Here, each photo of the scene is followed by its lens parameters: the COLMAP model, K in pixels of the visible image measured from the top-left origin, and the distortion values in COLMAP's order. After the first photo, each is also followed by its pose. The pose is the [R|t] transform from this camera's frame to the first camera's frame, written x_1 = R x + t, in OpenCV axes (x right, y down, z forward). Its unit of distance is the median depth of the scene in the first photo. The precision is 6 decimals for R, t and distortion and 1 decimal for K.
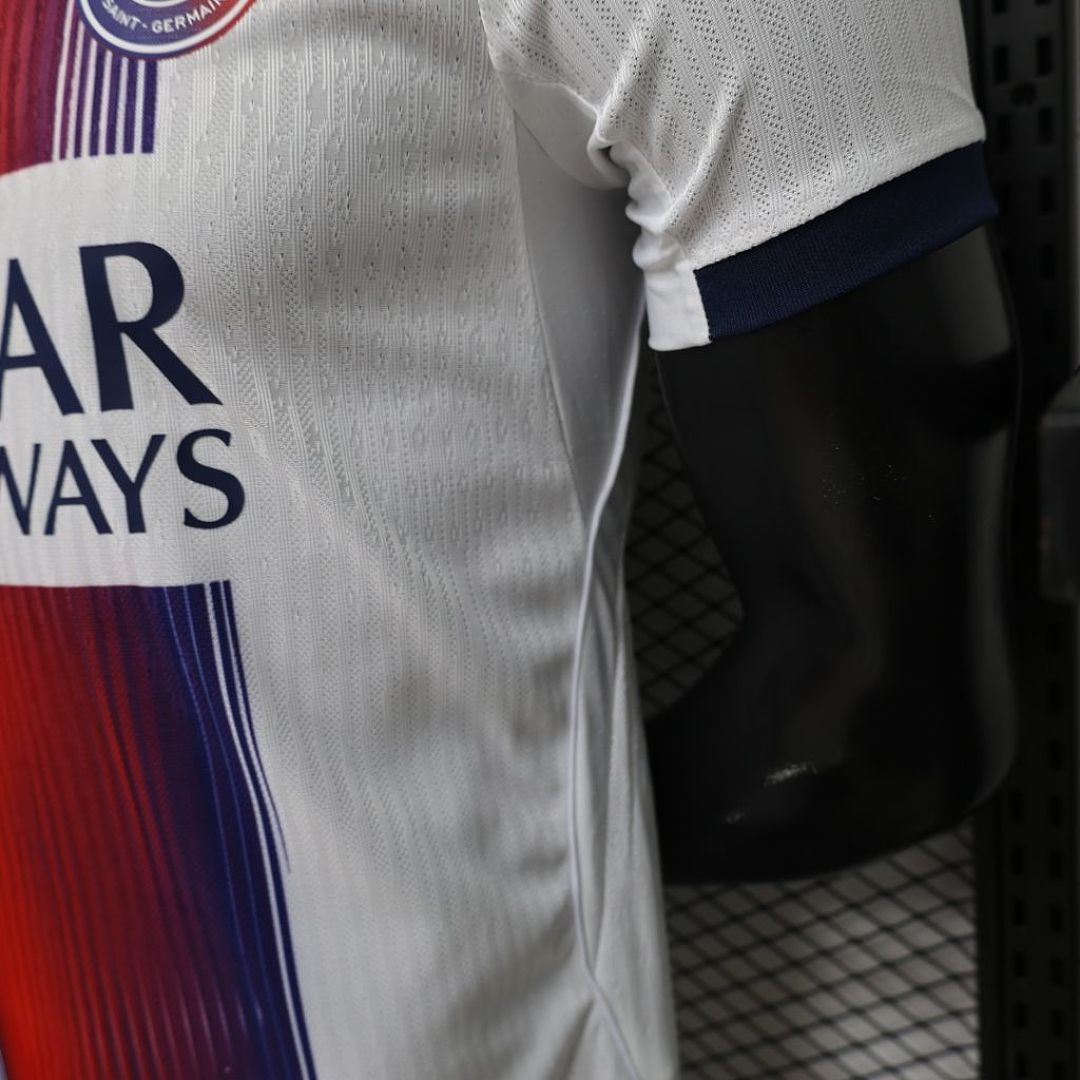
lens RADIAL K [[1157.5, 0, 530.2], [0, 1157.5, 540.9], [0, 0, 1]] dist [-0.000739, 0.000000]
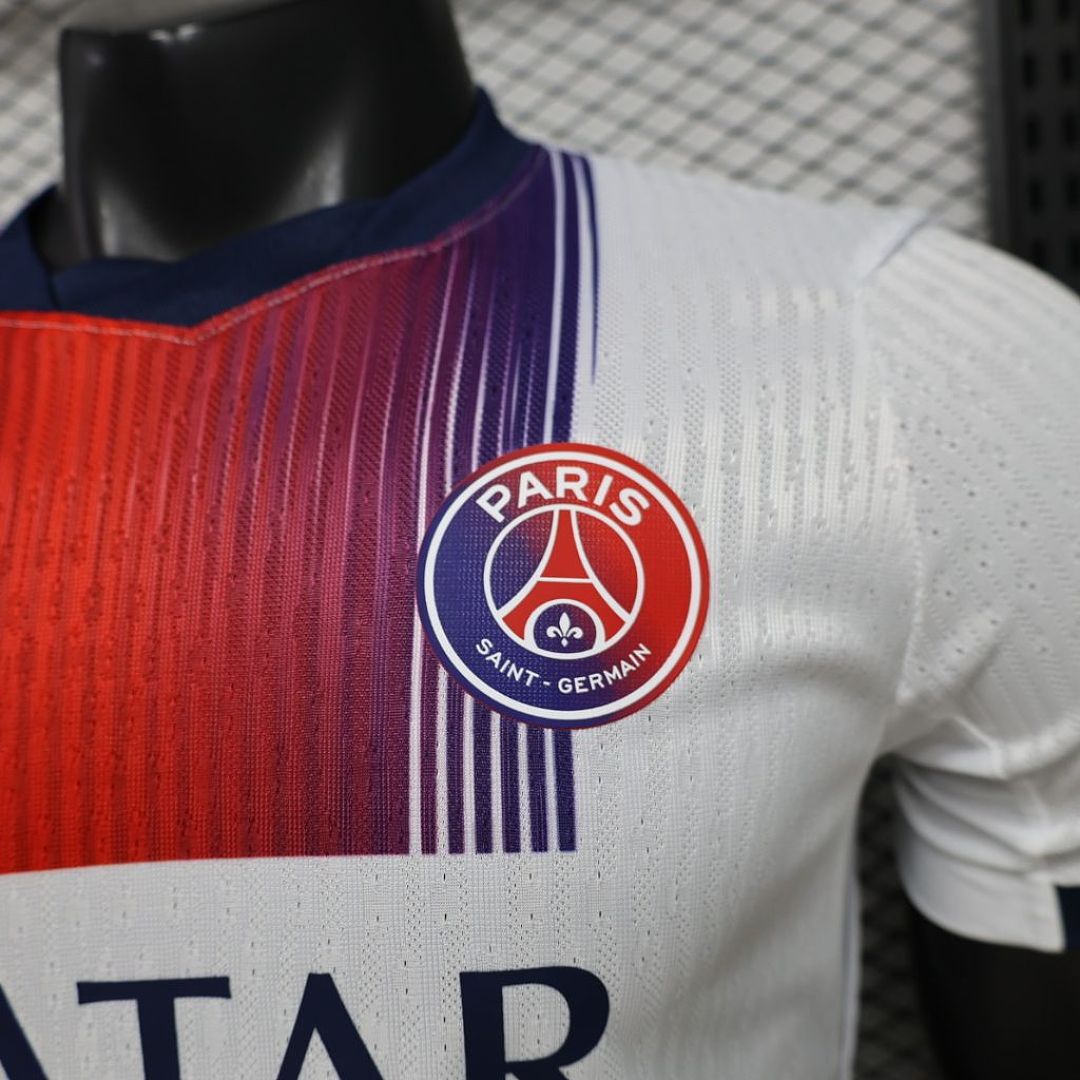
lens RADIAL K [[1157.5, 0, 530.9], [0, 1157.5, 530.2], [0, 0, 1]] dist [-0.000739, 0.000000]
pose [[0.911085, -0.009724, 0.412104, -0.663155], [0.071178, 0.988417, -0.134037, -0.439699], [-0.406027, 0.151452, 0.901224, 0.272433]]
